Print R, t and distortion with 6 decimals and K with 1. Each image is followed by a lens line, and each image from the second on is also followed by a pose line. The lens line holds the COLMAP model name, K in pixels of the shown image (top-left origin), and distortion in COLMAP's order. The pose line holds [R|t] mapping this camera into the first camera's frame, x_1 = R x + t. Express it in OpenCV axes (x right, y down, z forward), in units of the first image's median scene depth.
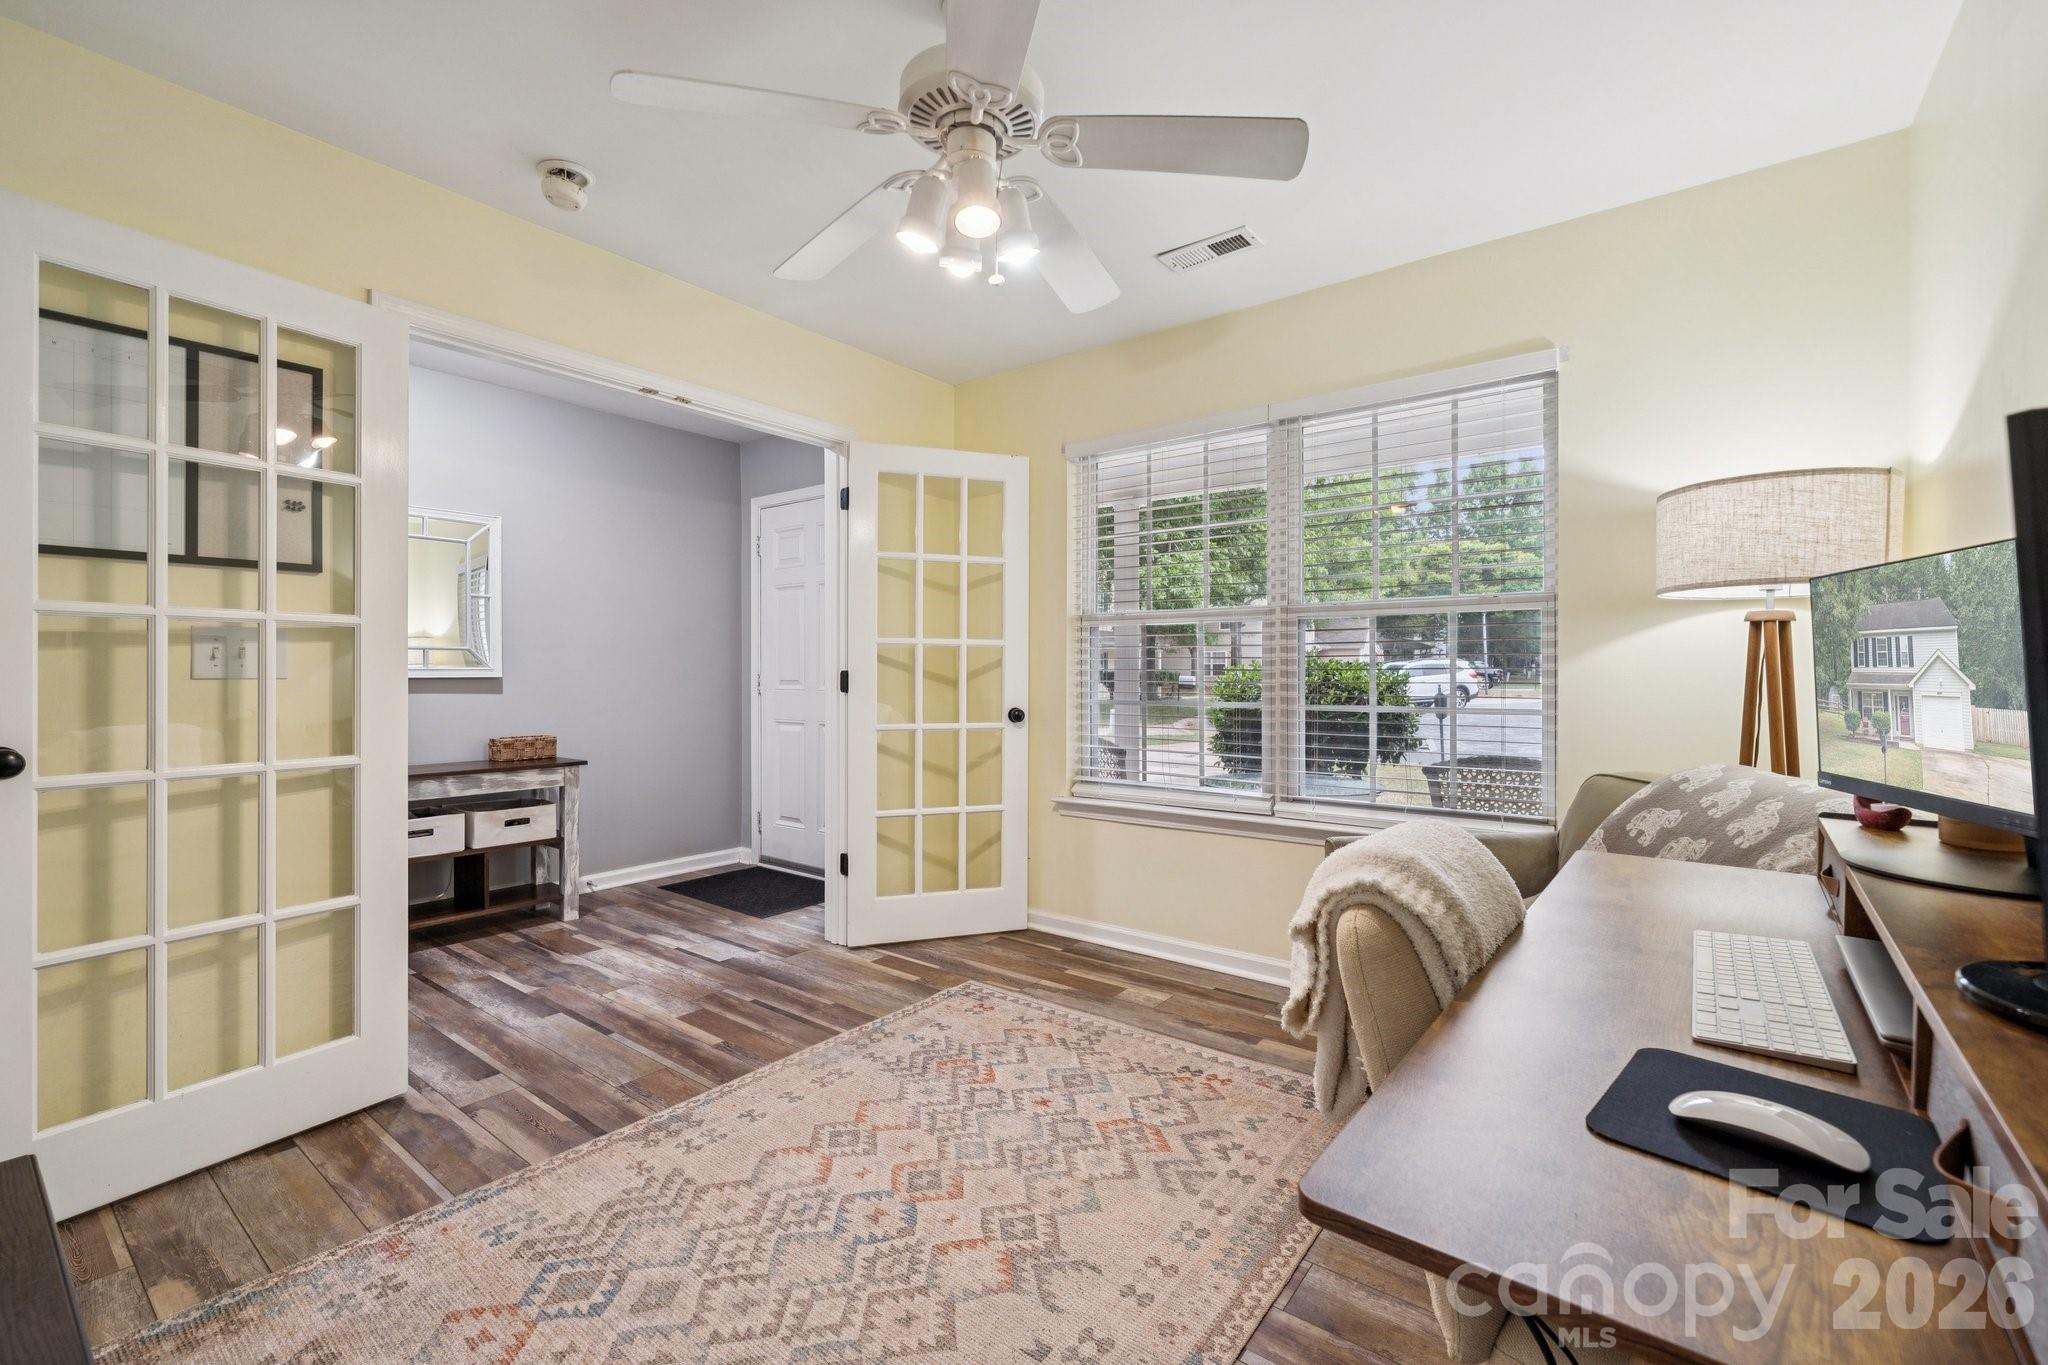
lens RADIAL K [[865.4, 0, 1027.3], [0, 865.4, 673.2], [0, 0, 1]] dist [-0.002445, -0.000191]
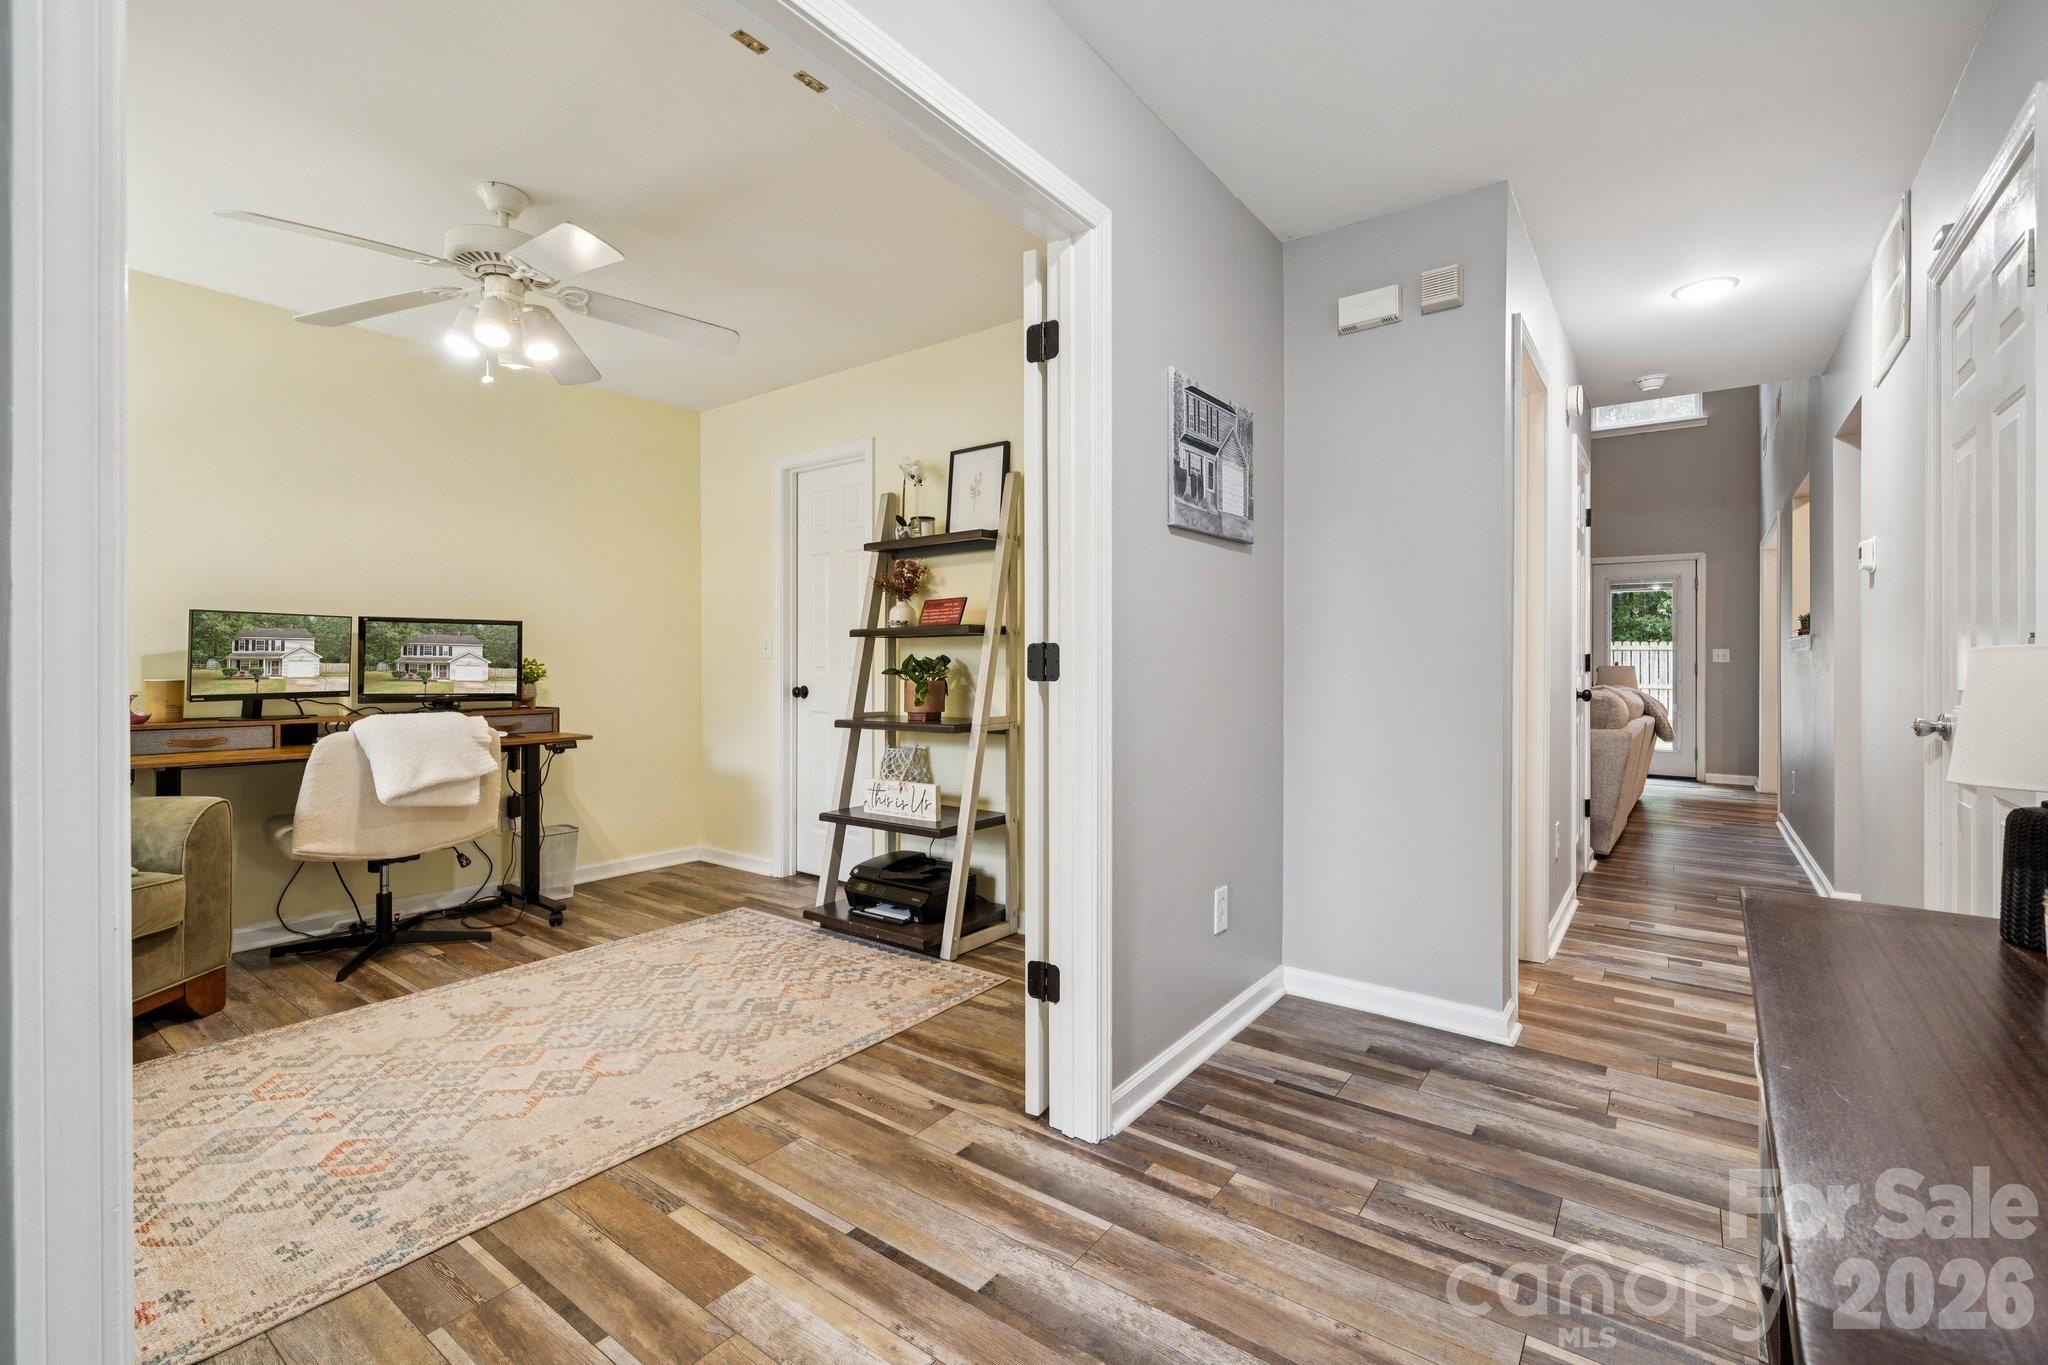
lens RADIAL K [[887.6, 0, 1026.5], [0, 887.6, 663.2], [0, 0, 1]] dist [-0.000441, -0.000108]
pose [[-0.999879, -0.000589, -0.015525, -0.560063], [-0.000674, 0.999985, 0.005504, 0.007154], [0.015521, 0.005513, -0.999864, 1.533630]]
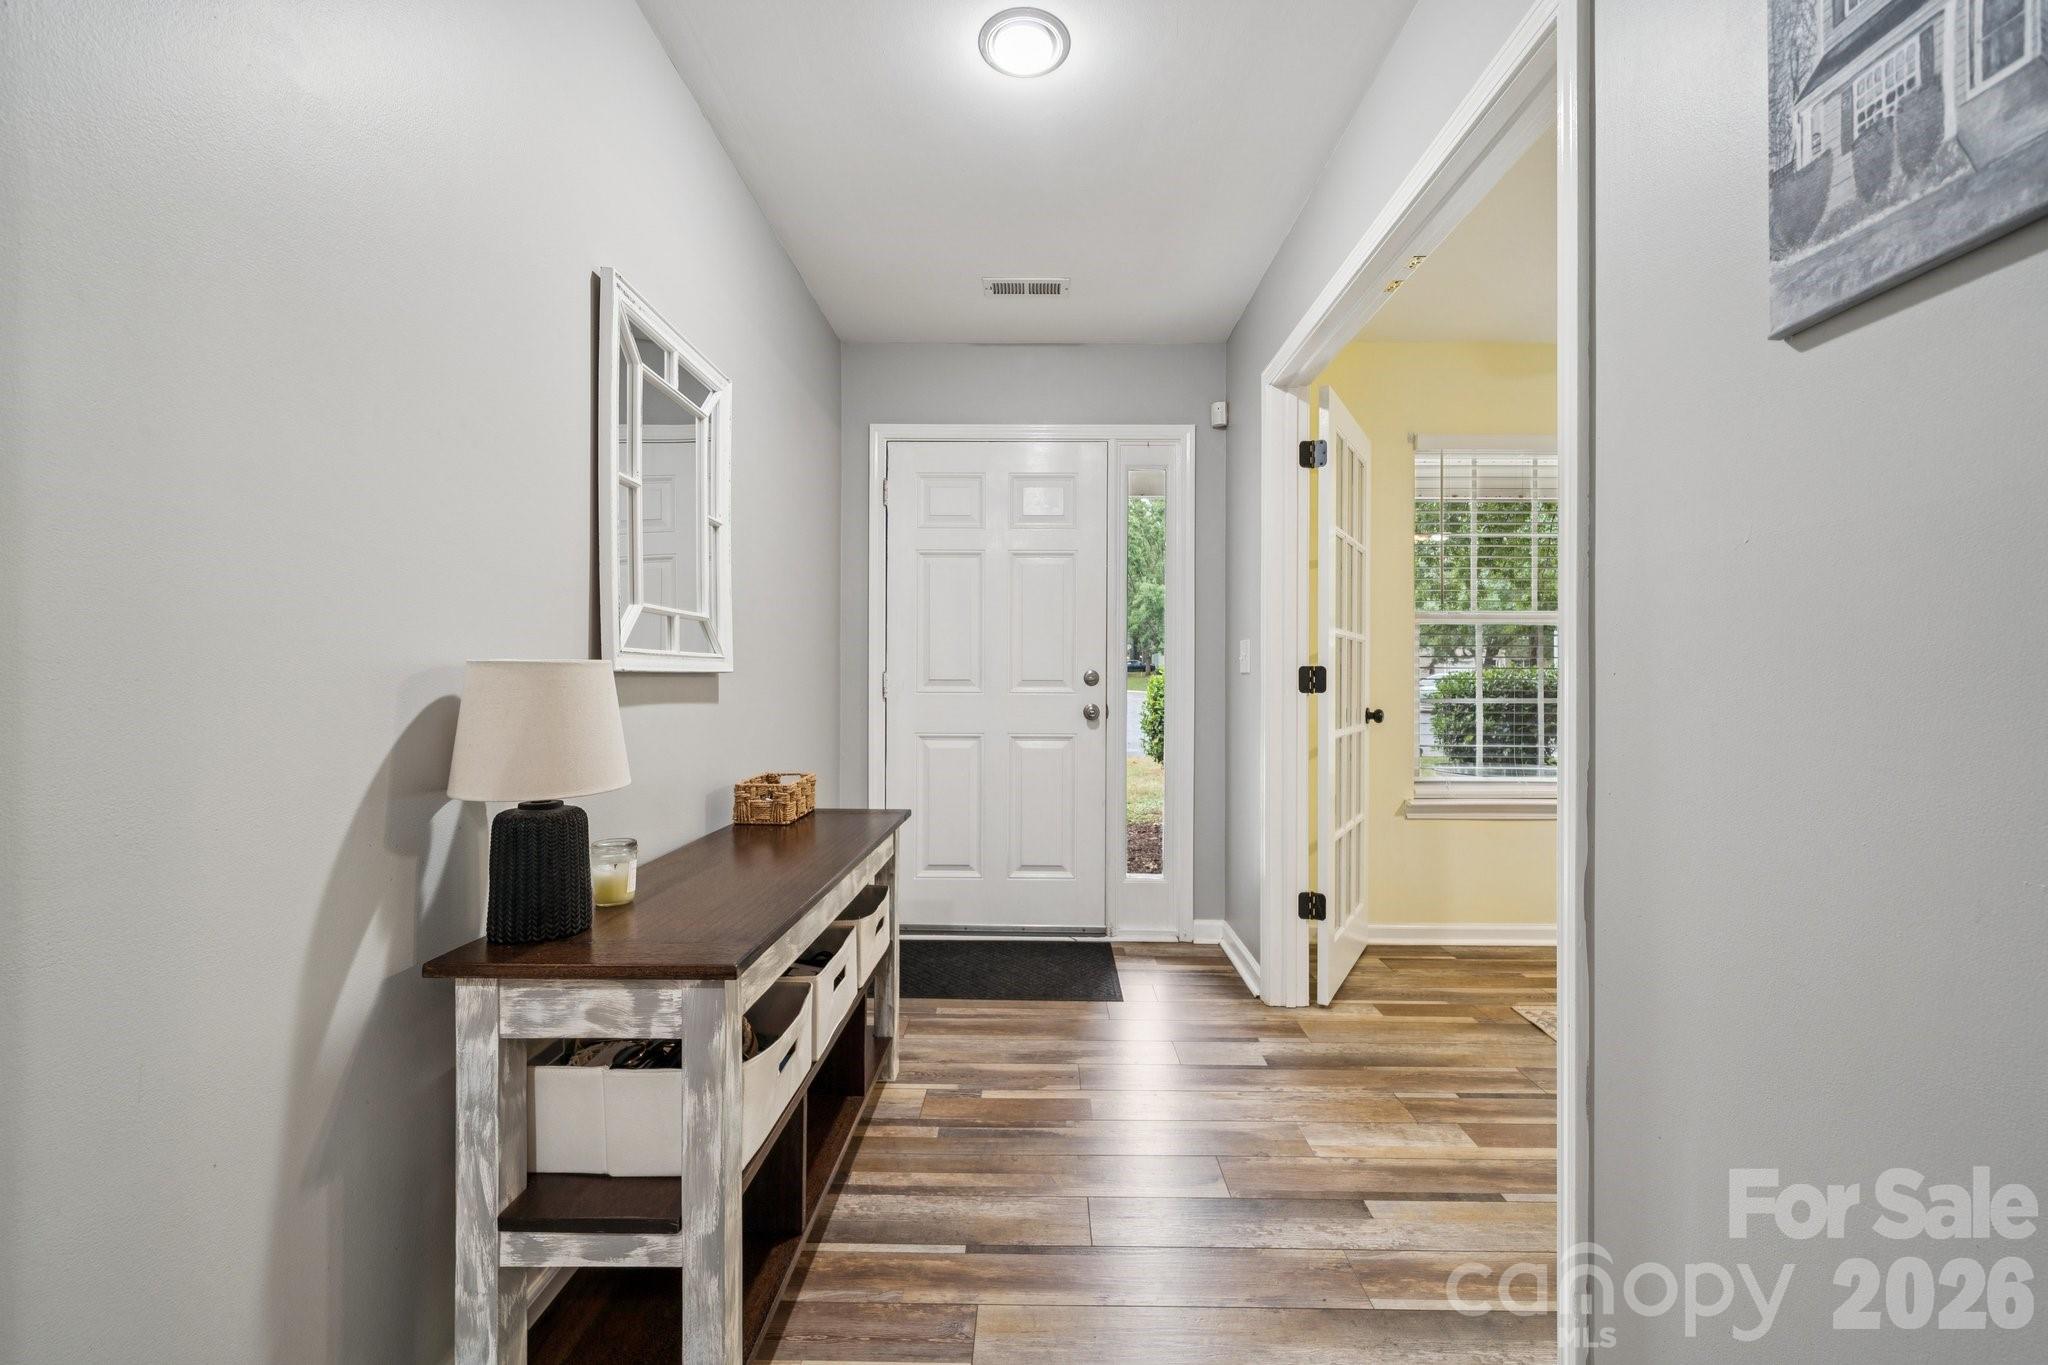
lens RADIAL K [[838.7, 0, 1031.9], [0, 838.7, 673.4], [0, 0, 1]] dist [-0.000410, -0.000082]
pose [[0.802206, 0.004102, 0.597033, -1.100111], [-0.002770, 0.999991, -0.003148, 0.008495], [-0.597041, 0.000872, 0.802210, 0.649757]]
